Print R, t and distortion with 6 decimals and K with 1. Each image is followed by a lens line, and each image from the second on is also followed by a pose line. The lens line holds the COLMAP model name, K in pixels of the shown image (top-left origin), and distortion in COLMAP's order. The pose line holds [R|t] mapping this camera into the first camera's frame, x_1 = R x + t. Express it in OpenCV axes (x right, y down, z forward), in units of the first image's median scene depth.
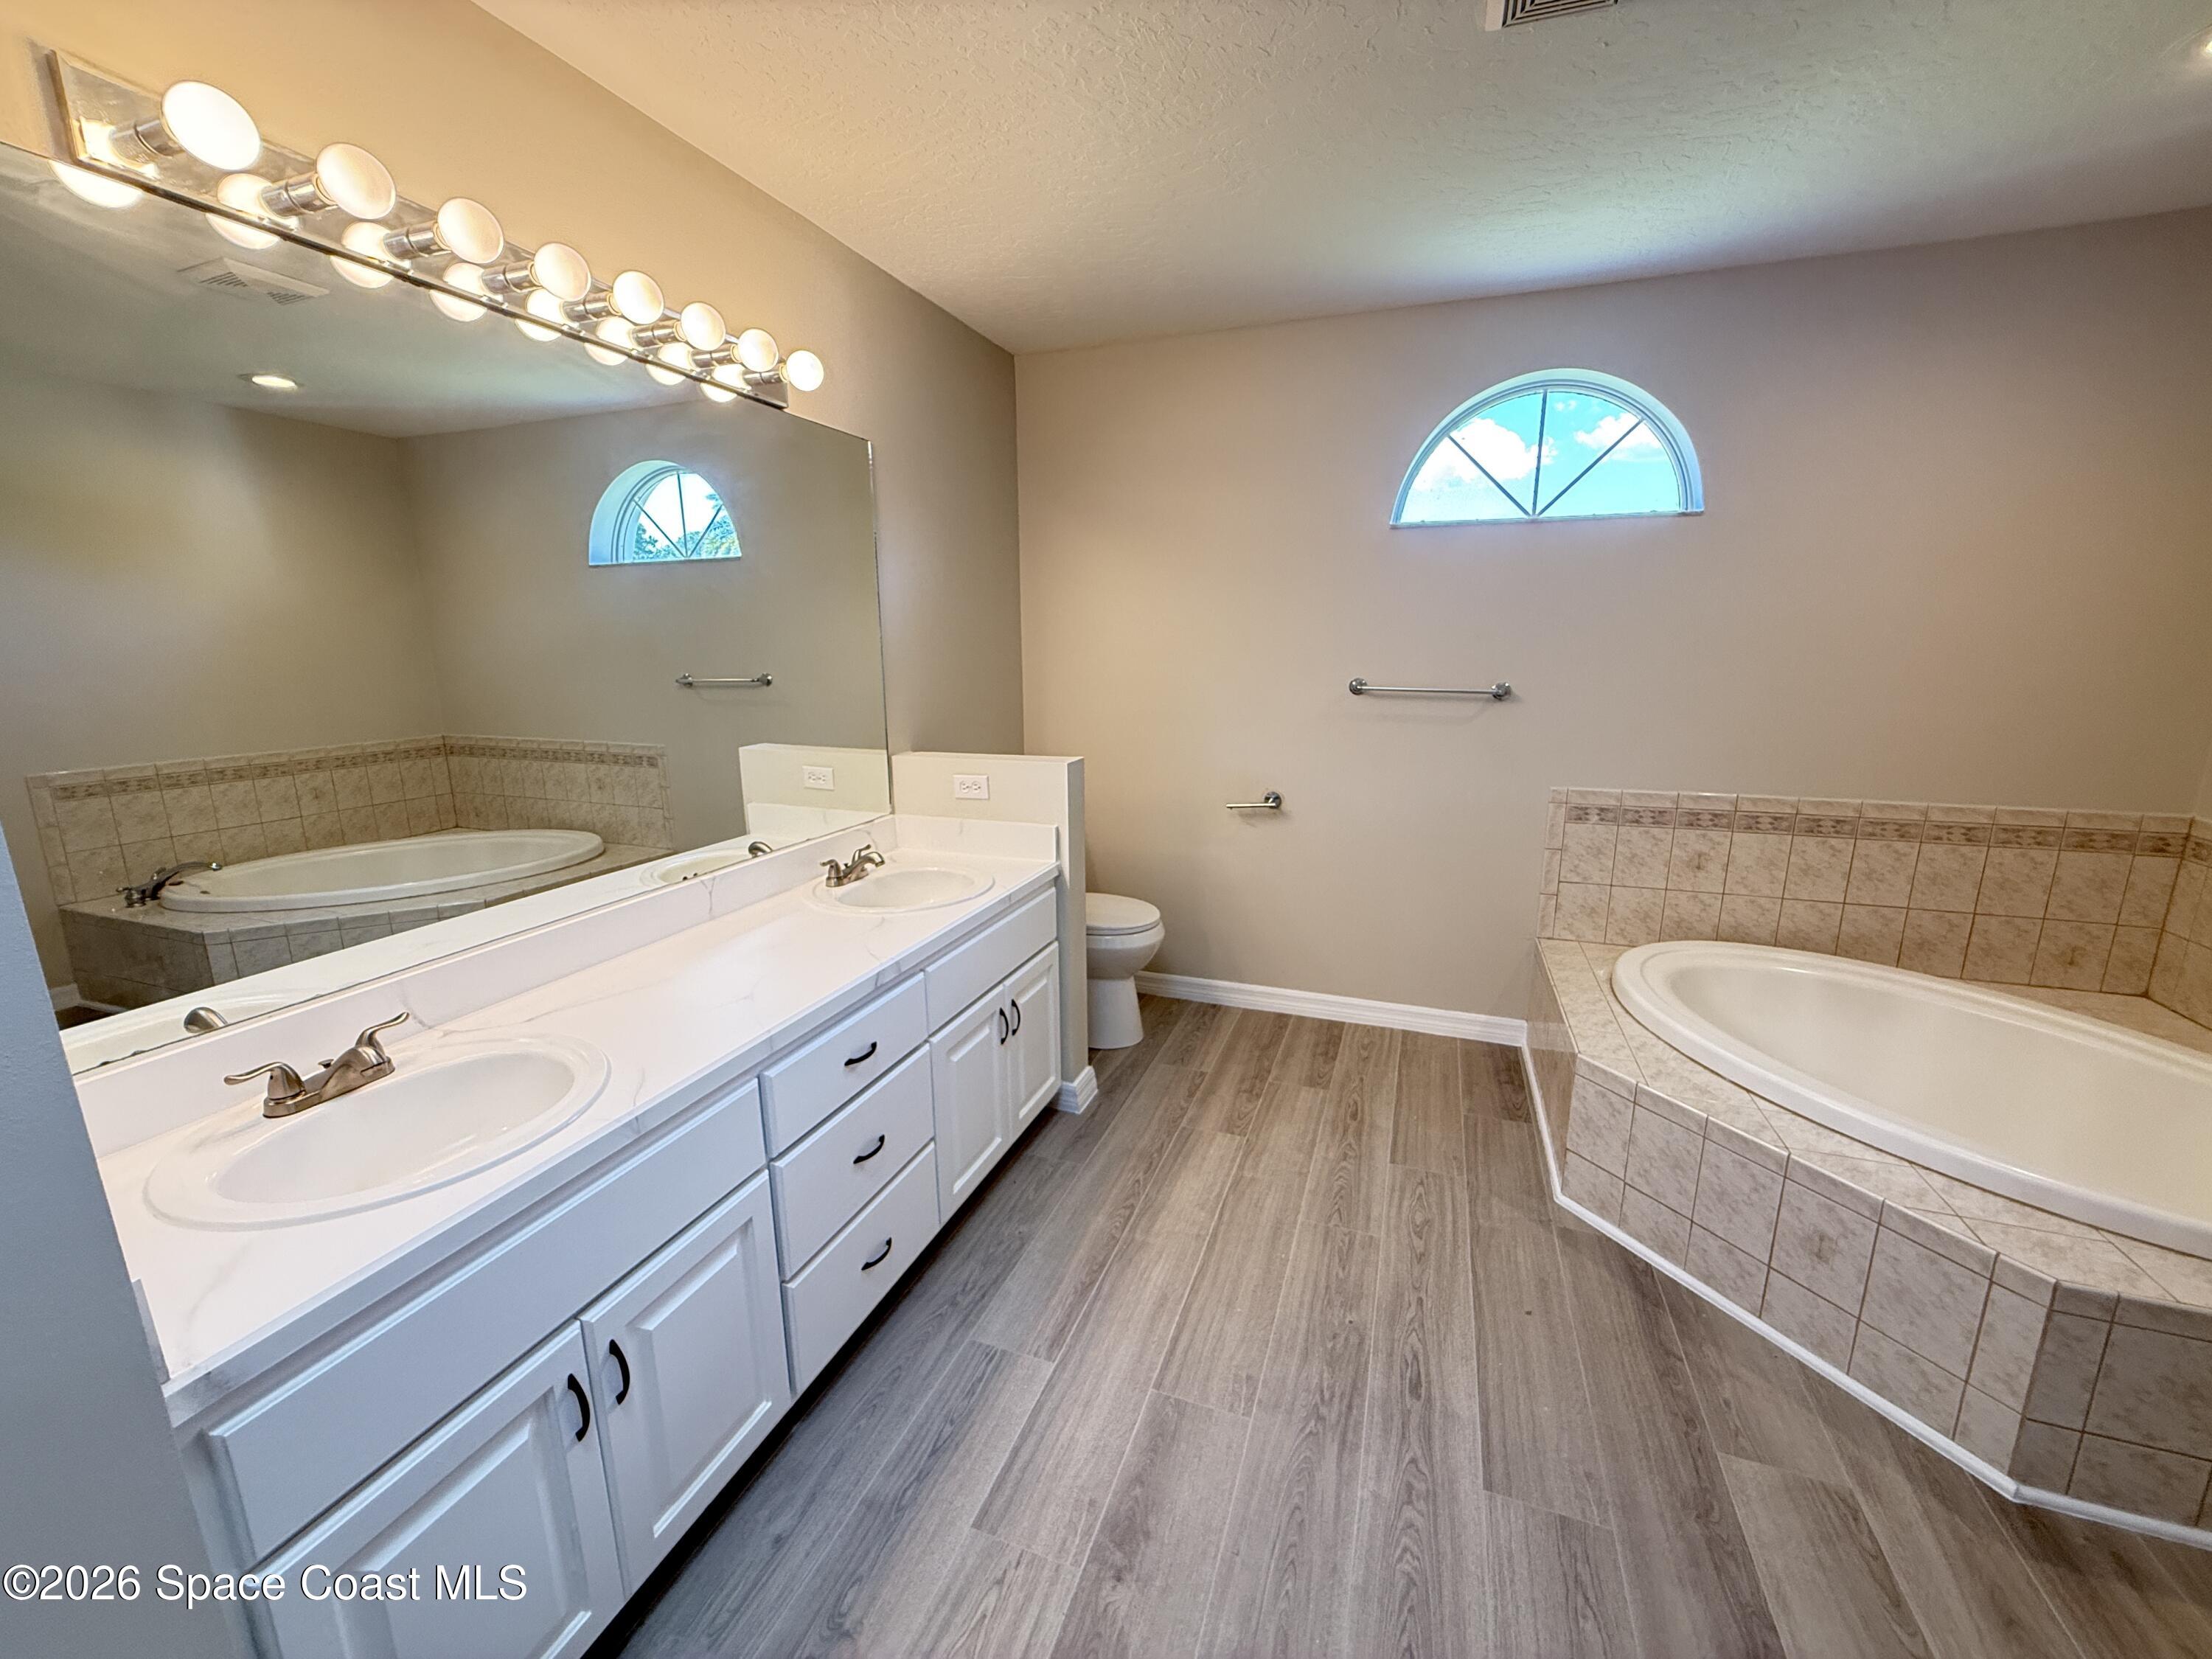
lens RADIAL K [[883.4, 0, 1095.6], [0, 883.4, 829.6], [0, 0, 1]] dist [-0.000224, 0.000401]
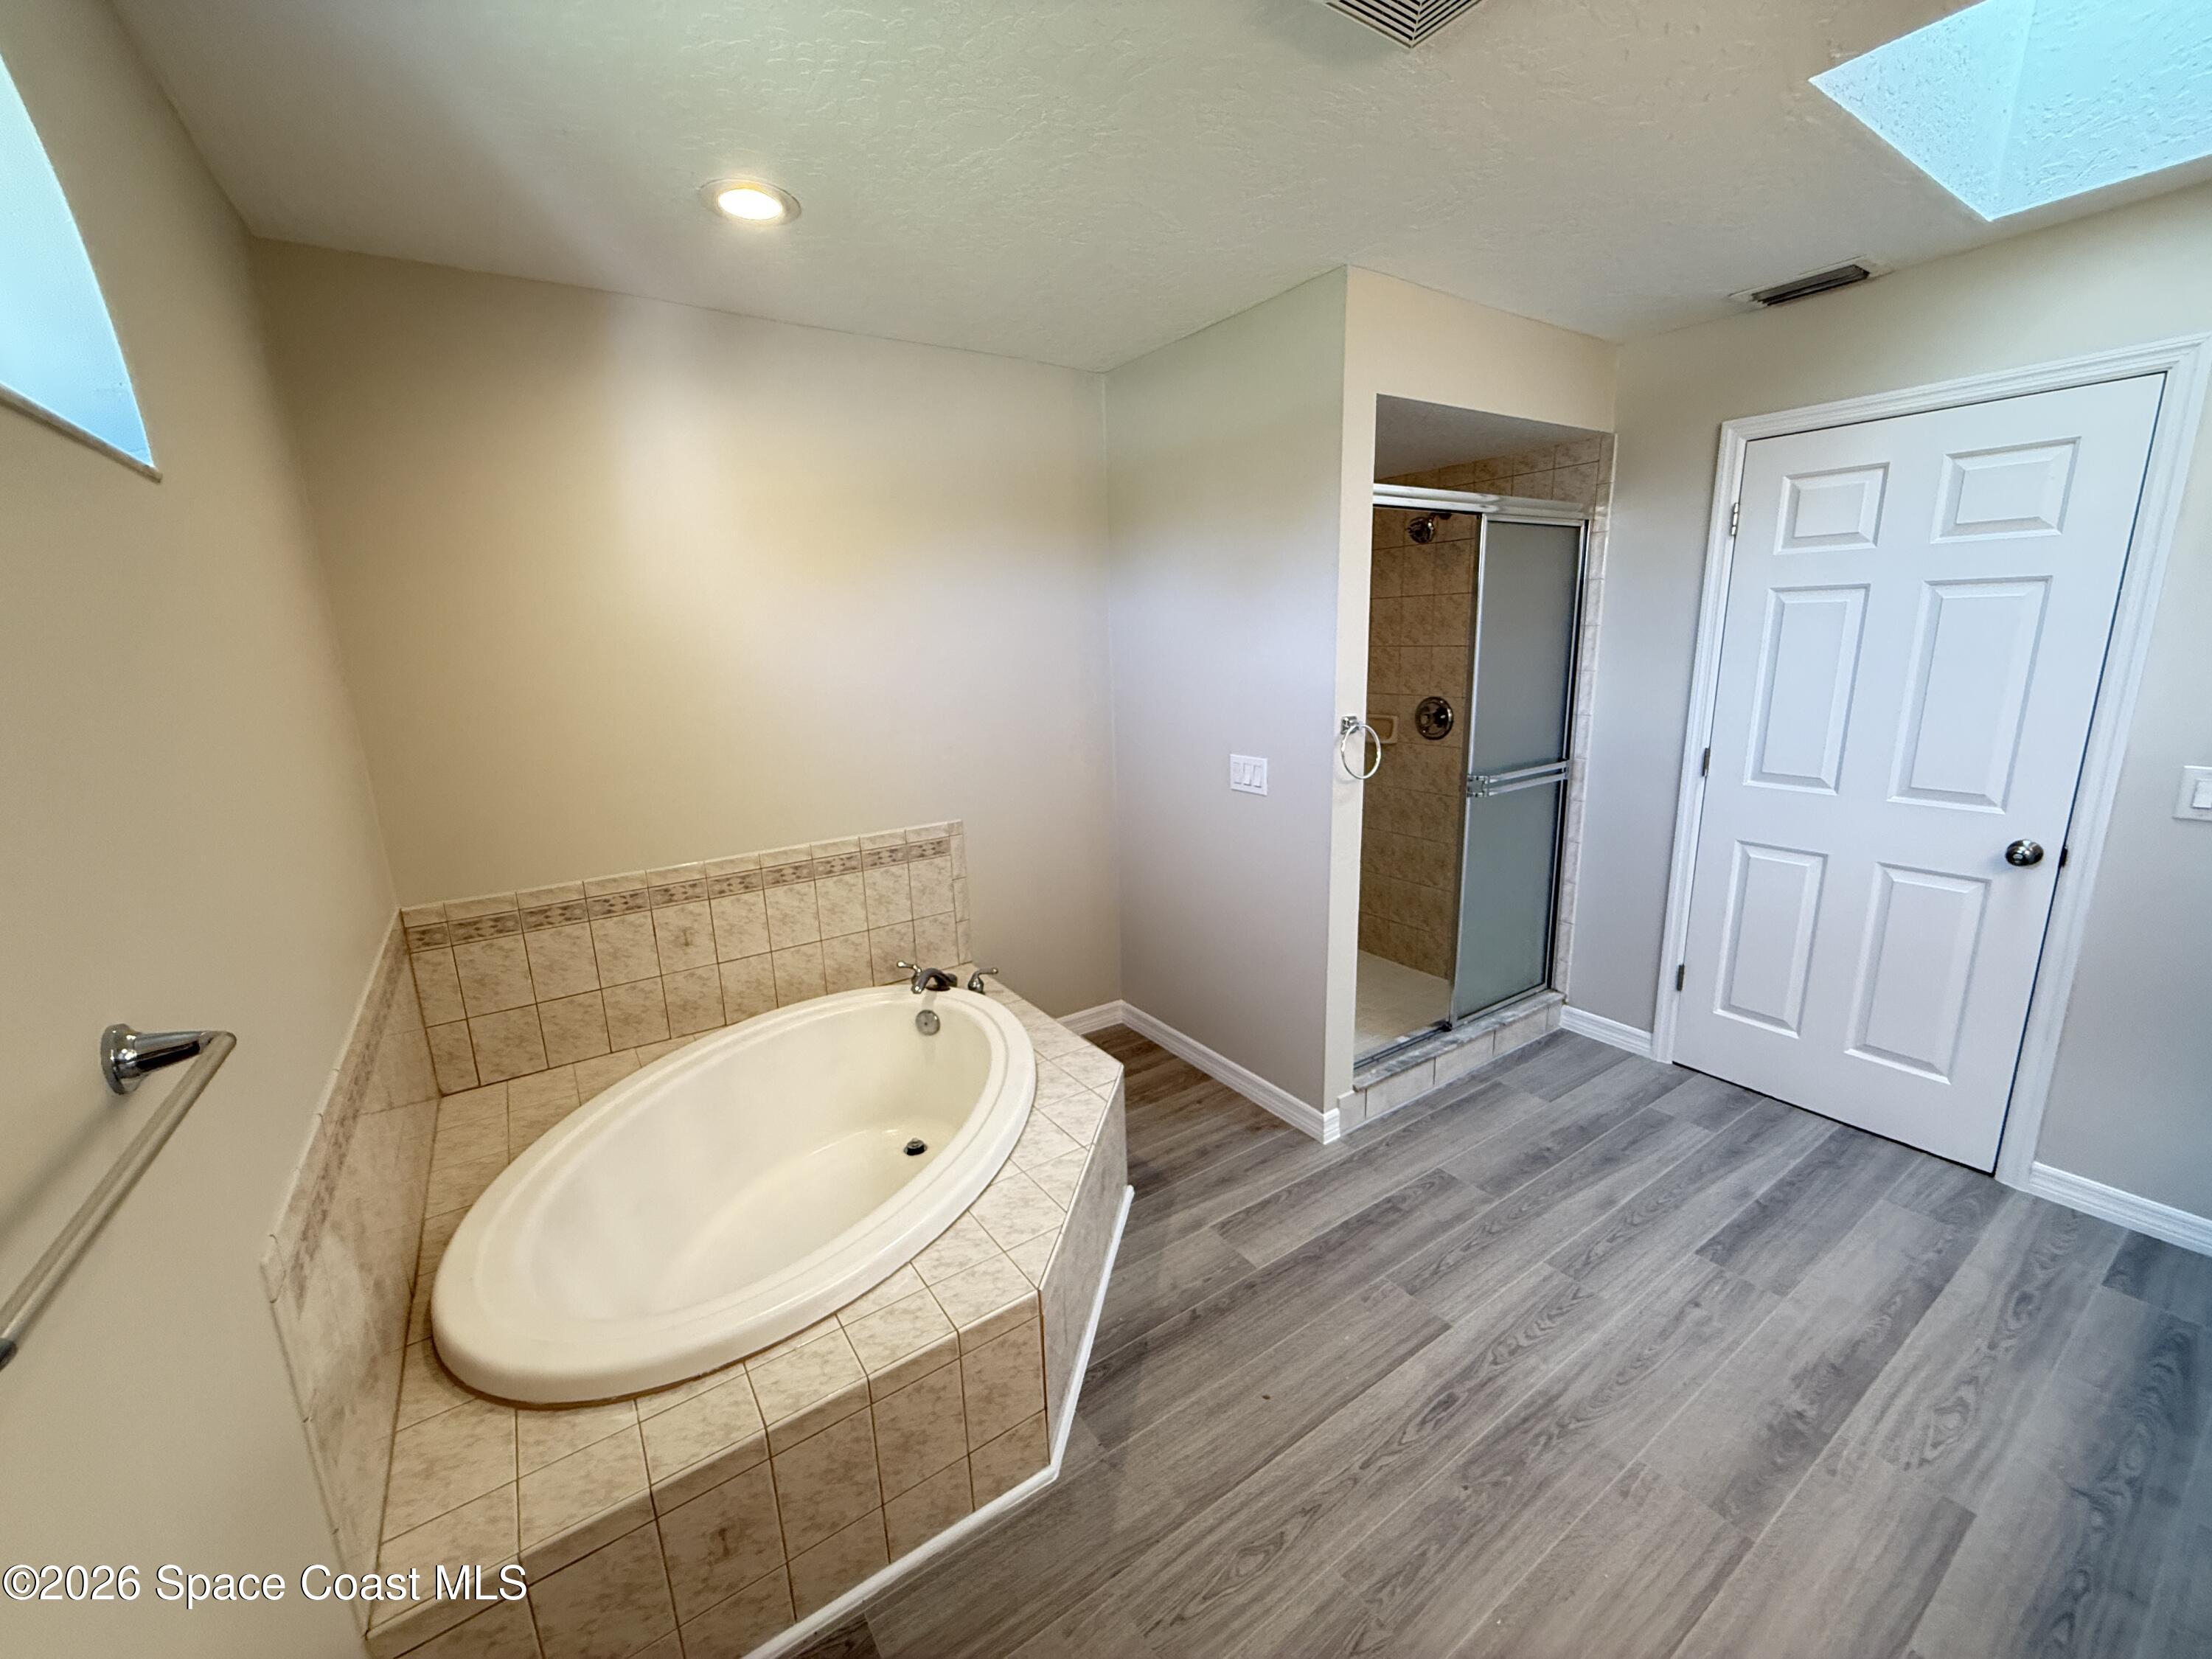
lens RADIAL K [[883.4, 0, 1095.6], [0, 883.4, 829.6], [0, 0, 1]] dist [-0.000224, 0.000401]
pose [[-0.813572, -0.099331, 0.572917, 0.165619], [0.155011, 0.912592, 0.378347, -0.461430], [-0.560422, 0.396621, -0.727062, 1.730711]]
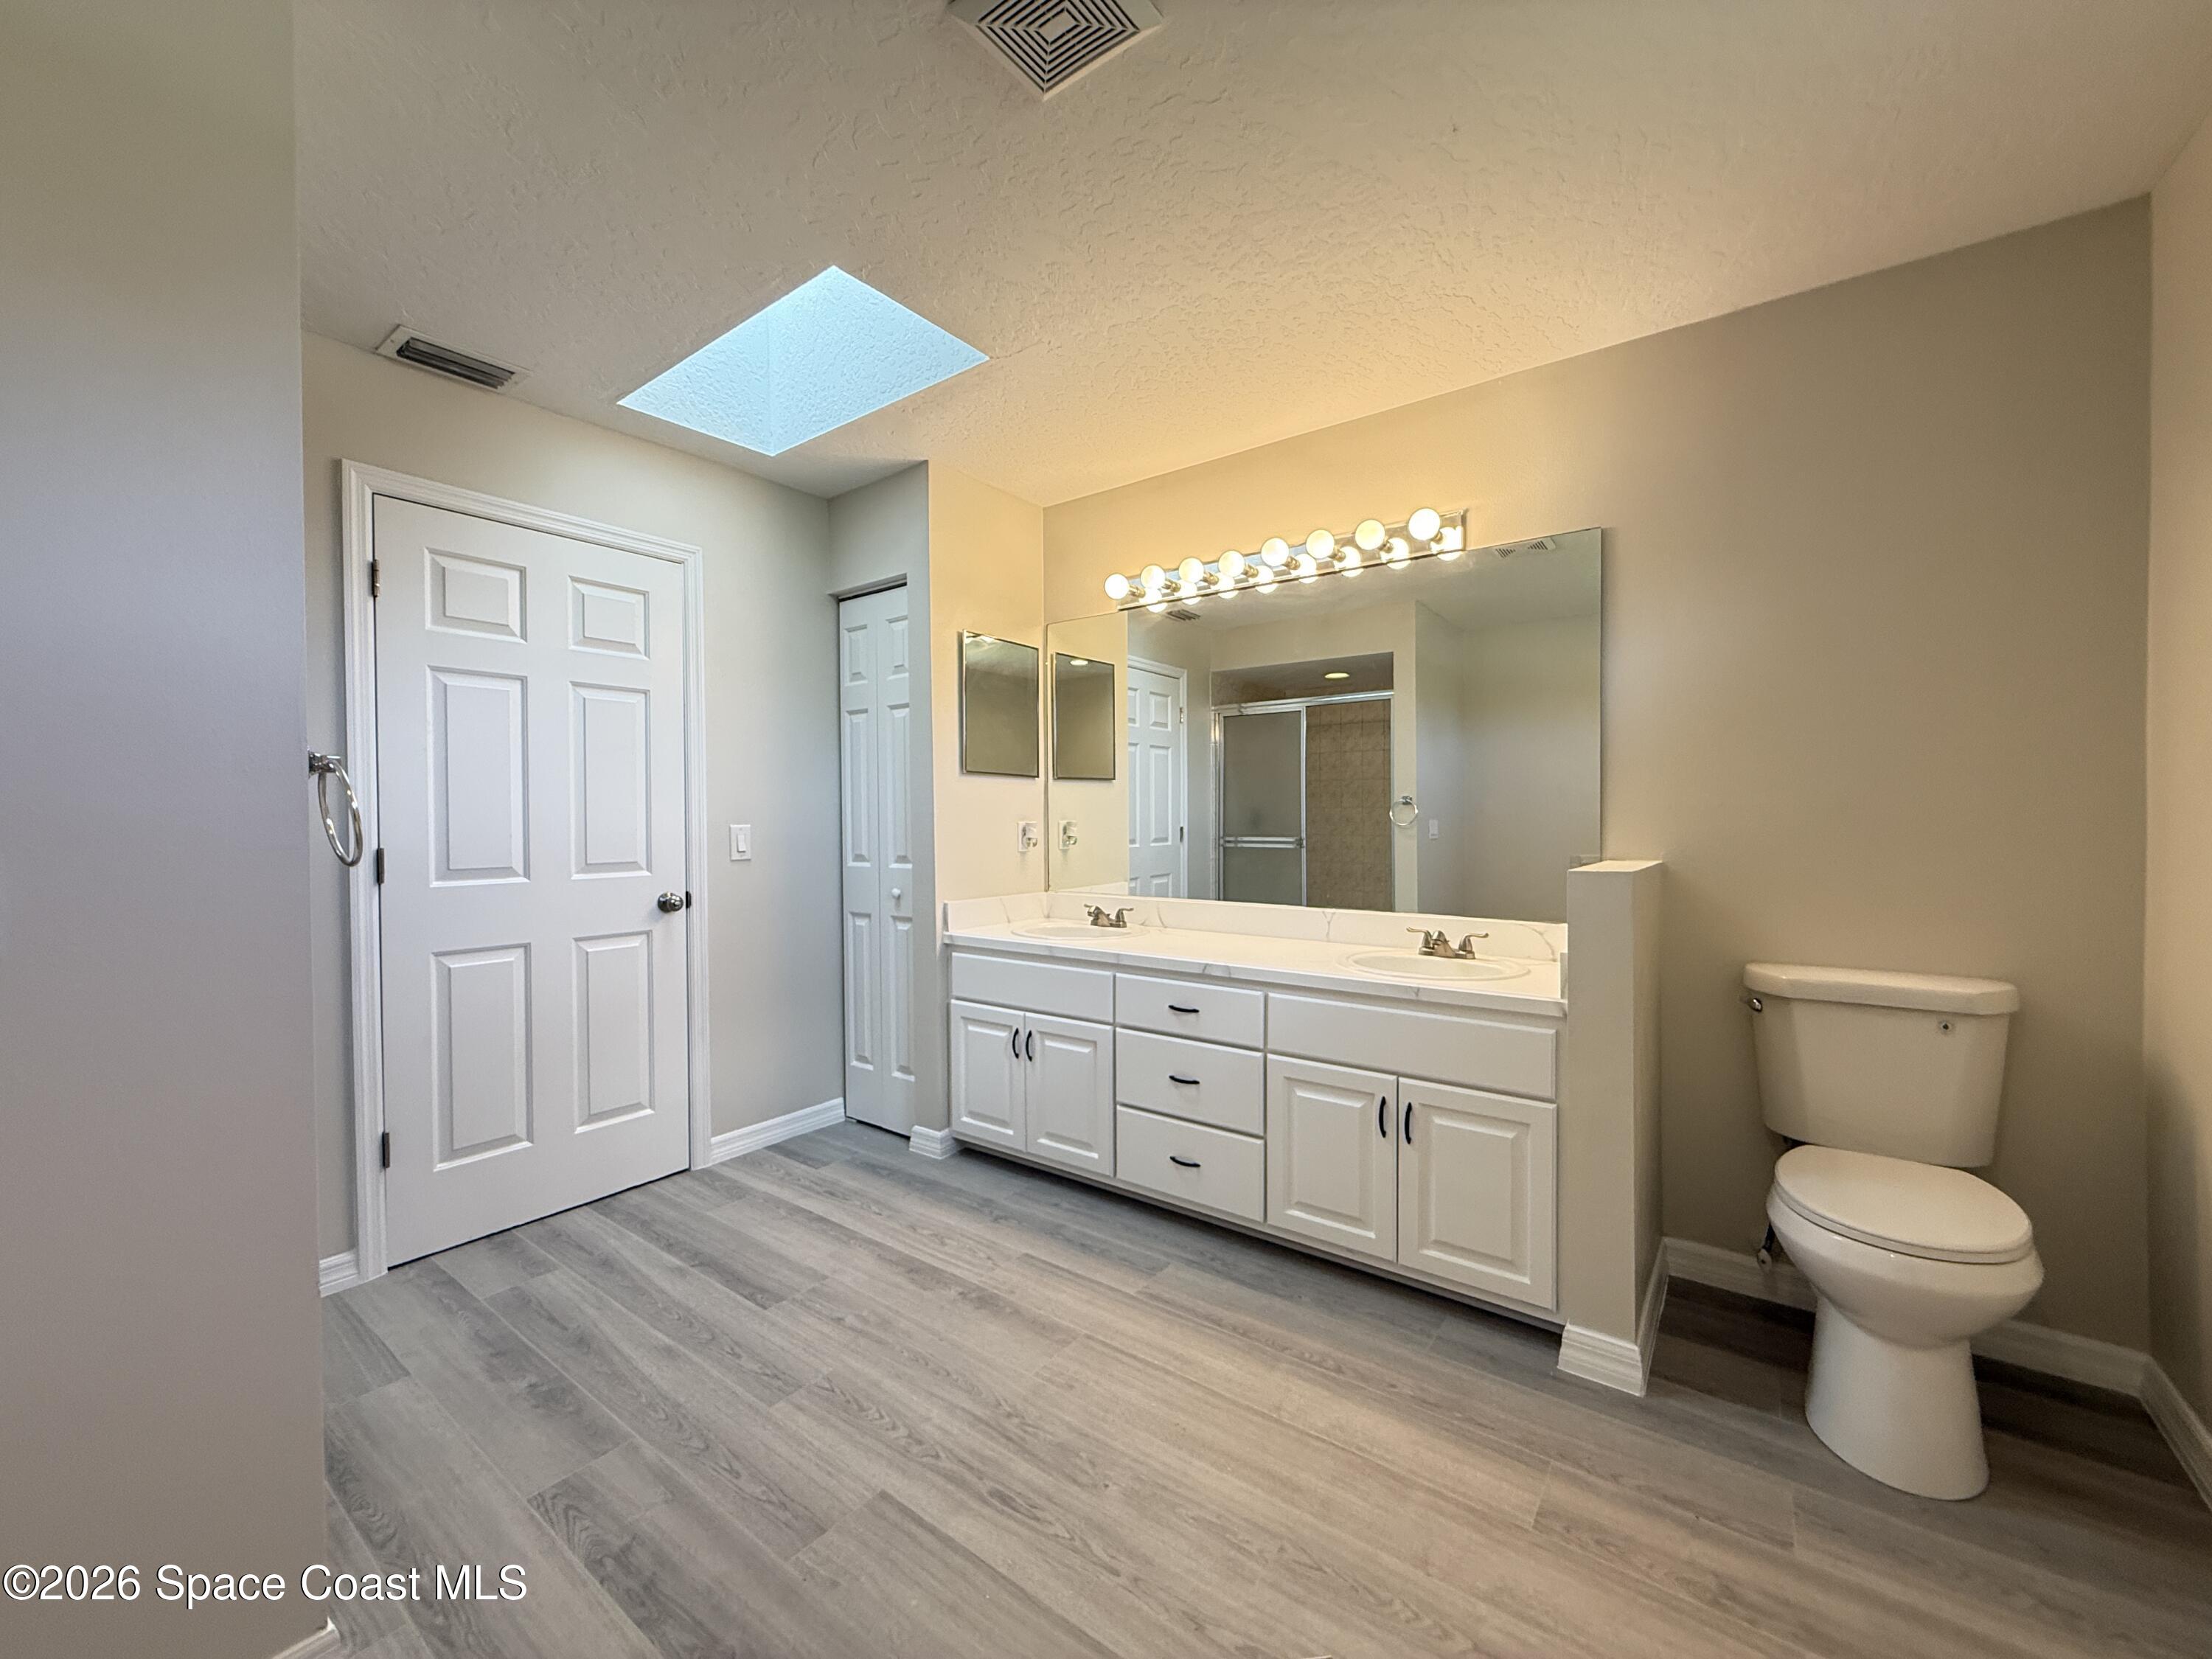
lens RADIAL K [[876.1, 0, 1108.1], [0, 876.1, 830.4], [0, 0, 1]] dist [0.000065, 0.000015]
pose [[-0.273326, 0.025433, -0.961585, 1.184535], [-0.192521, 0.977978, 0.080590, -0.138610], [0.942459, 0.207153, -0.262410, 1.195480]]
